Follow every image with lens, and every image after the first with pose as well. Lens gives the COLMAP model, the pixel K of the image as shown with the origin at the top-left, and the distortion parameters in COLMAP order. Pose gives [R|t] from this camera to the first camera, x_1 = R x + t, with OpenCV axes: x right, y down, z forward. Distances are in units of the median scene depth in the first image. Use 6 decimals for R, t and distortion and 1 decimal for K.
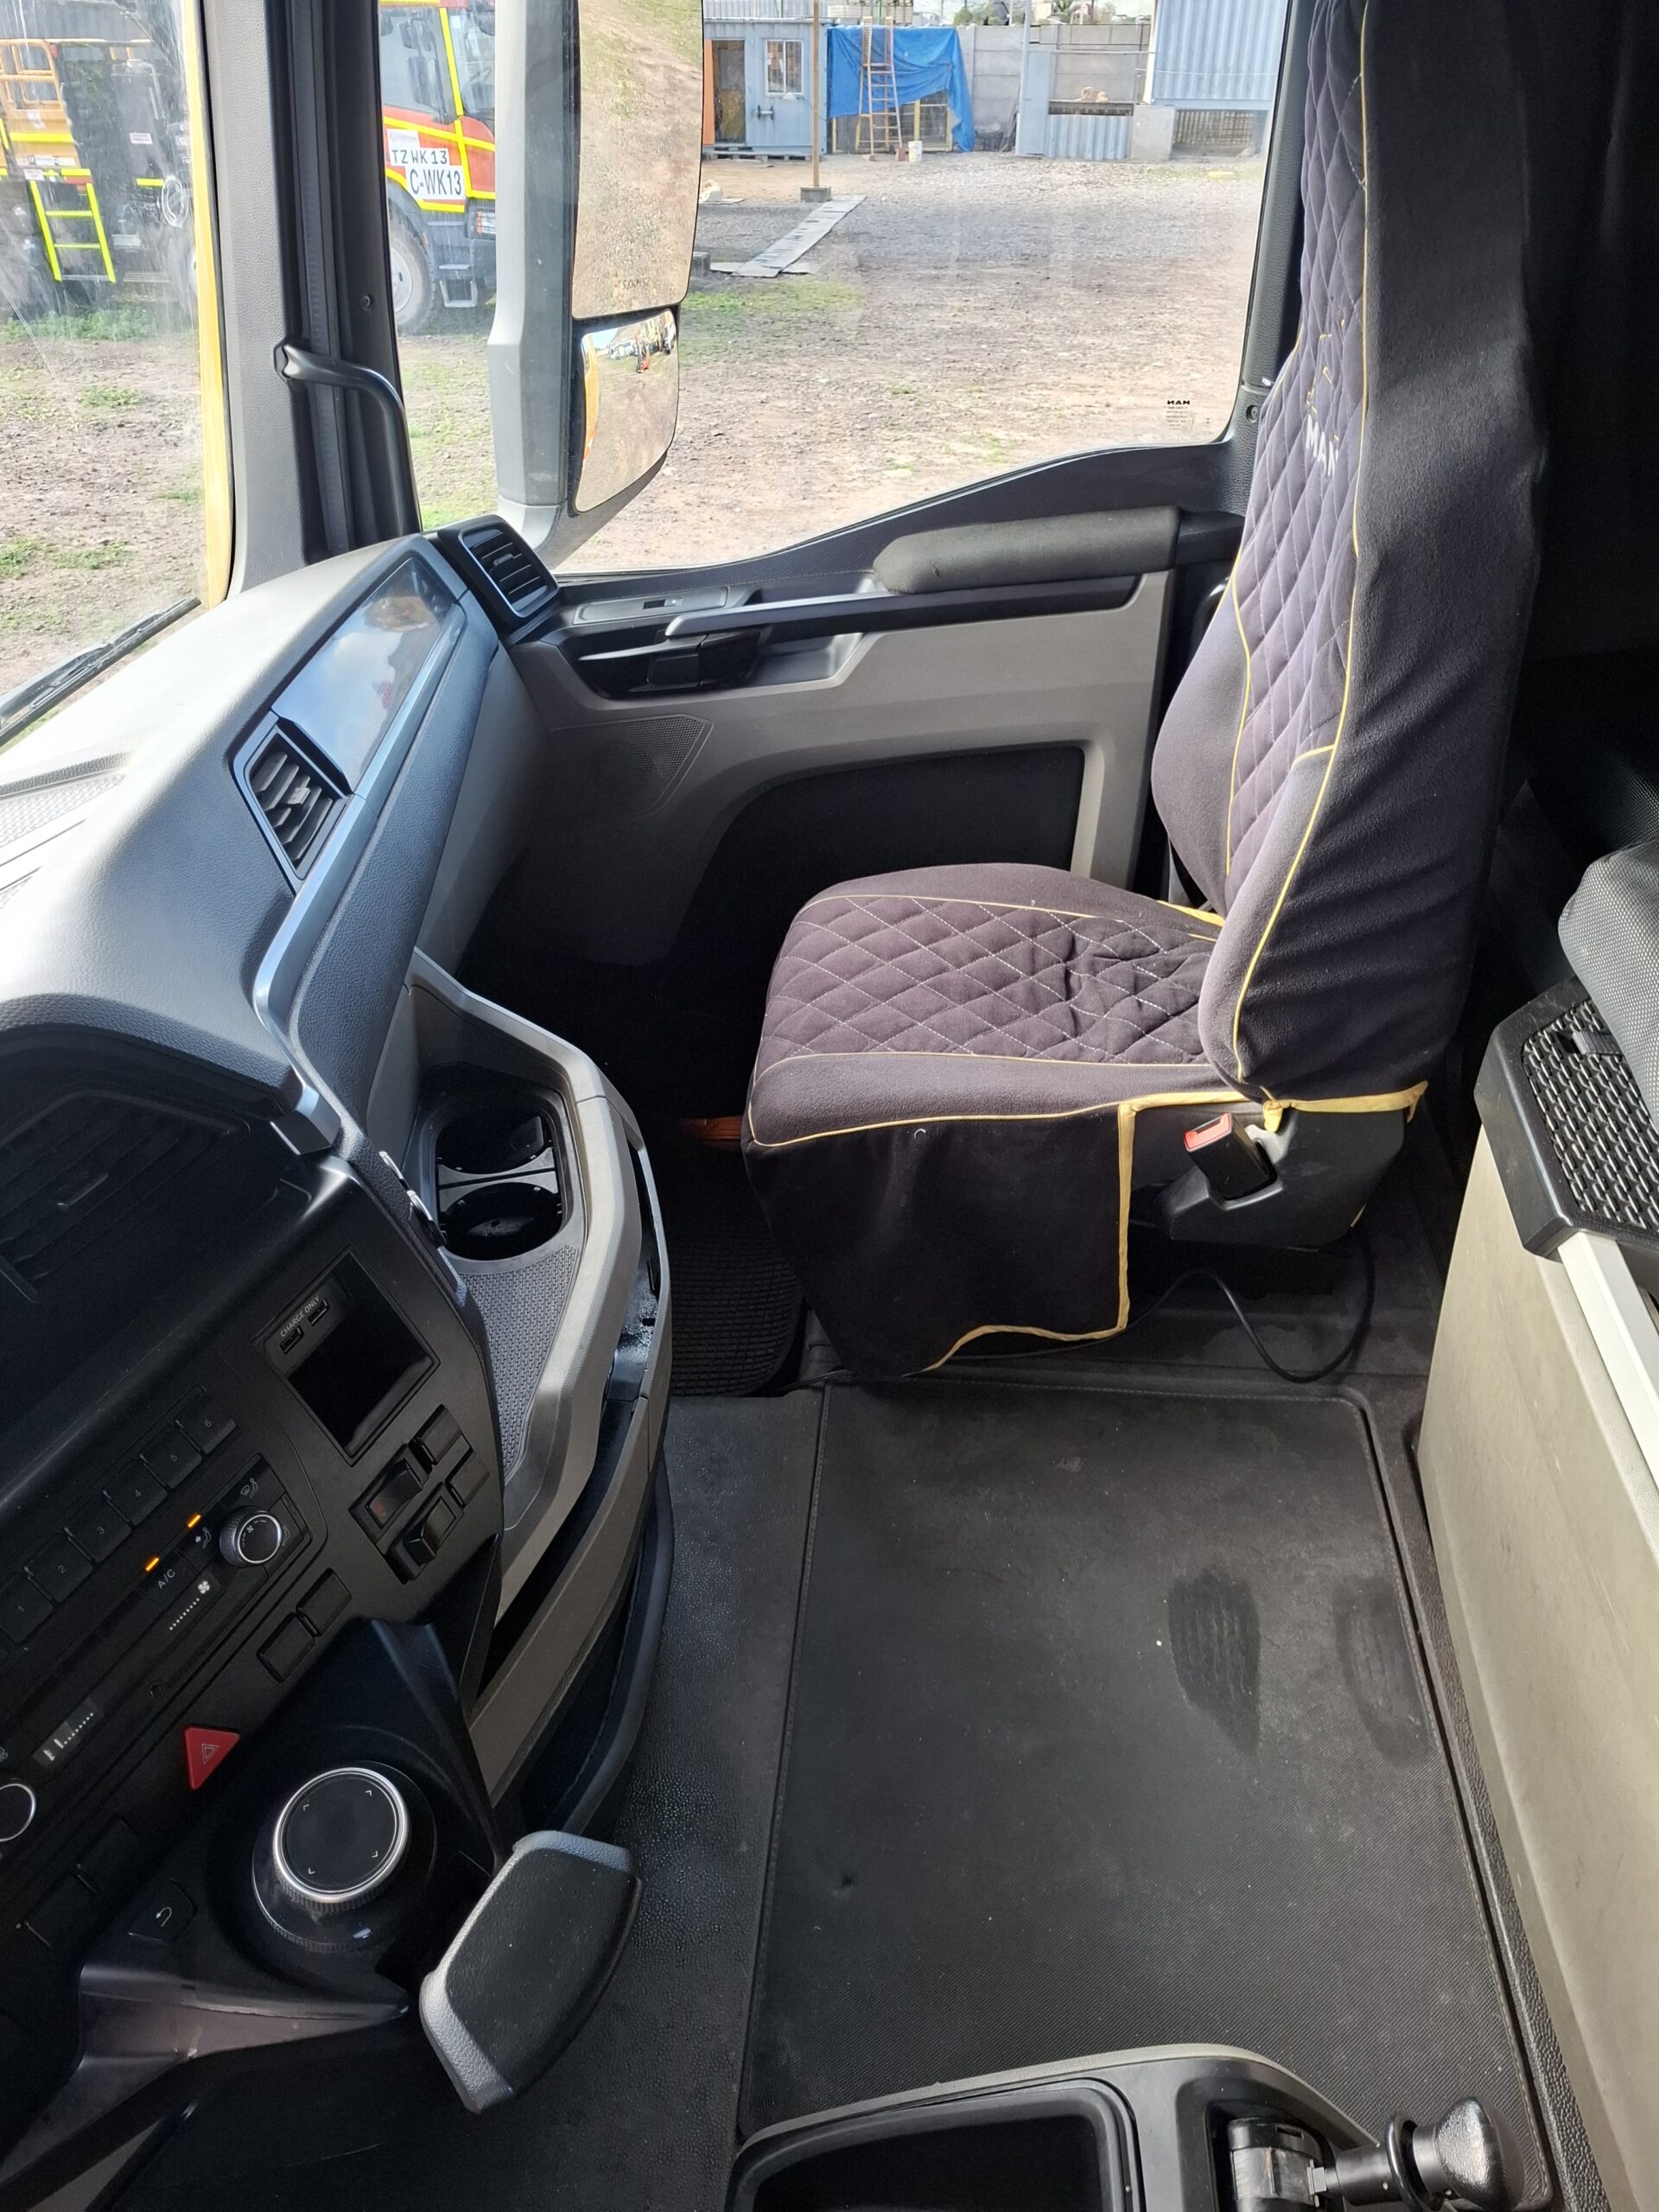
lens RADIAL K [[1506.0, 0, 829.5], [0, 1506.0, 1106.0], [0, 0, 1]] dist [0.083028, 0.000180]
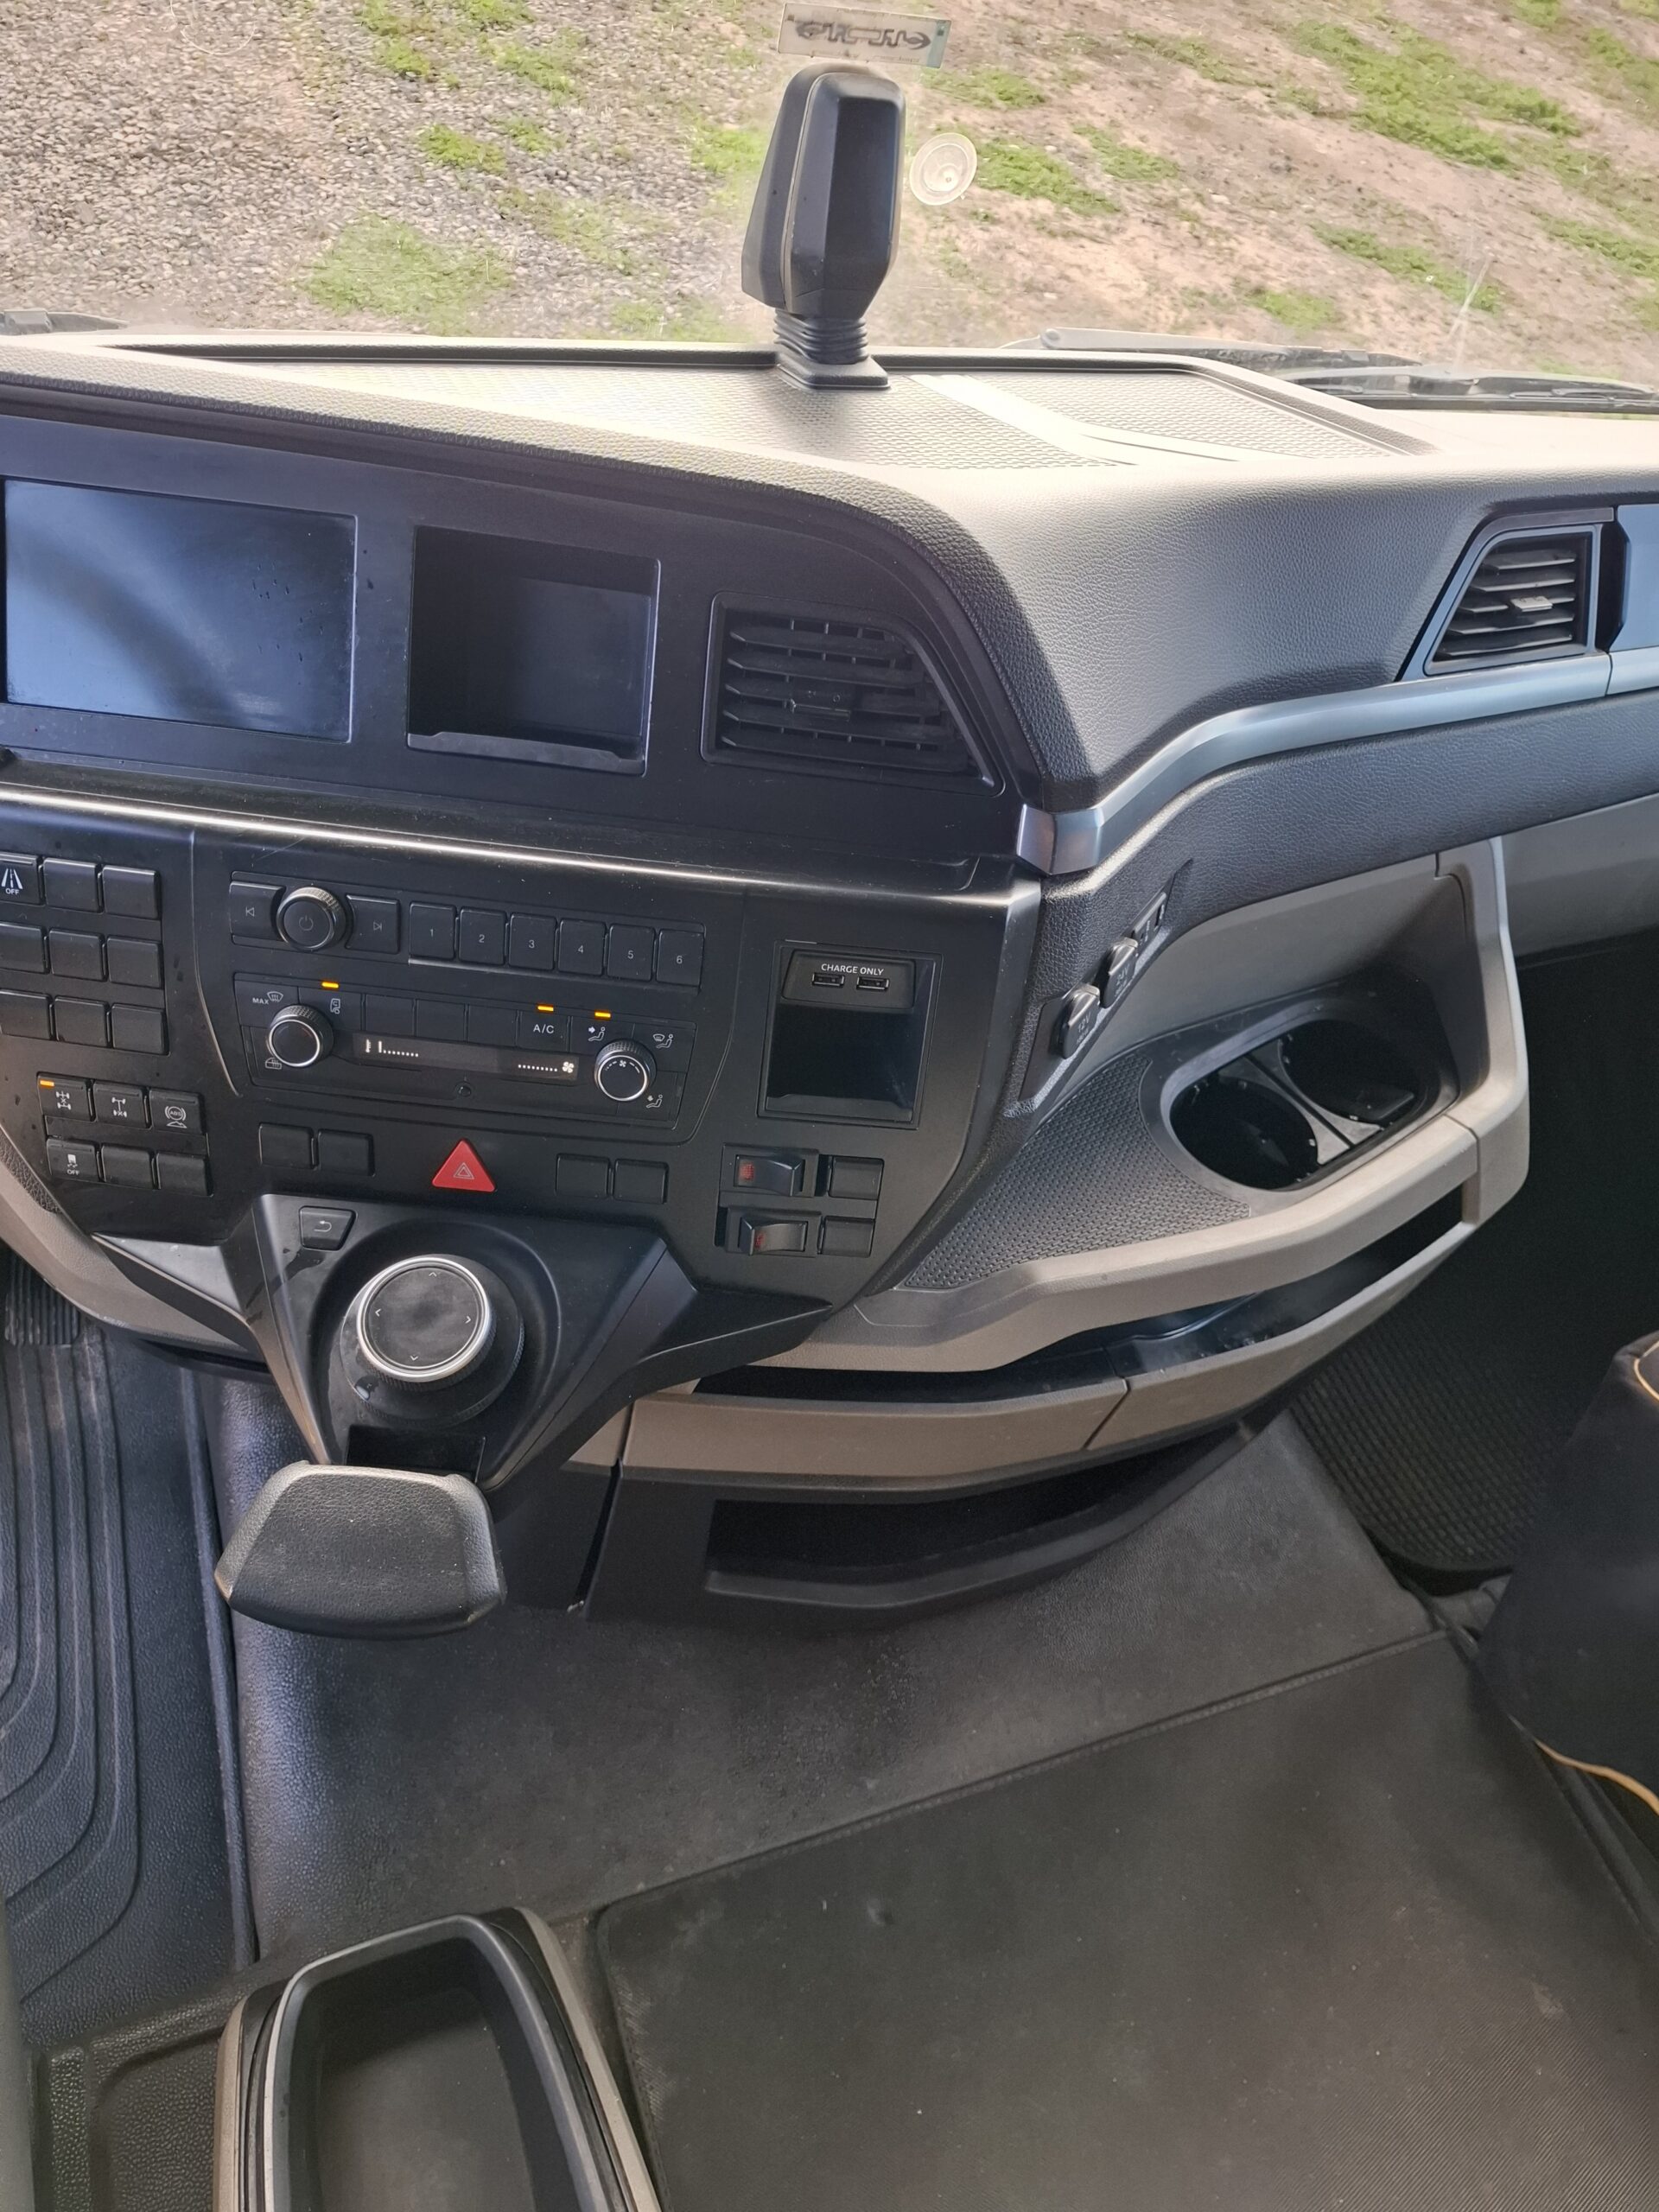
lens RADIAL K [[1562.0, 0, 825.2], [0, 1562.0, 1087.1], [0, 0, 1]] dist [0.138893, -0.188477]
pose [[0.421160, 0.742071, -0.521493, 0.122374], [-0.682419, 0.638001, 0.356734, -0.093392], [0.597435, 0.205635, 0.775104, 0.198652]]
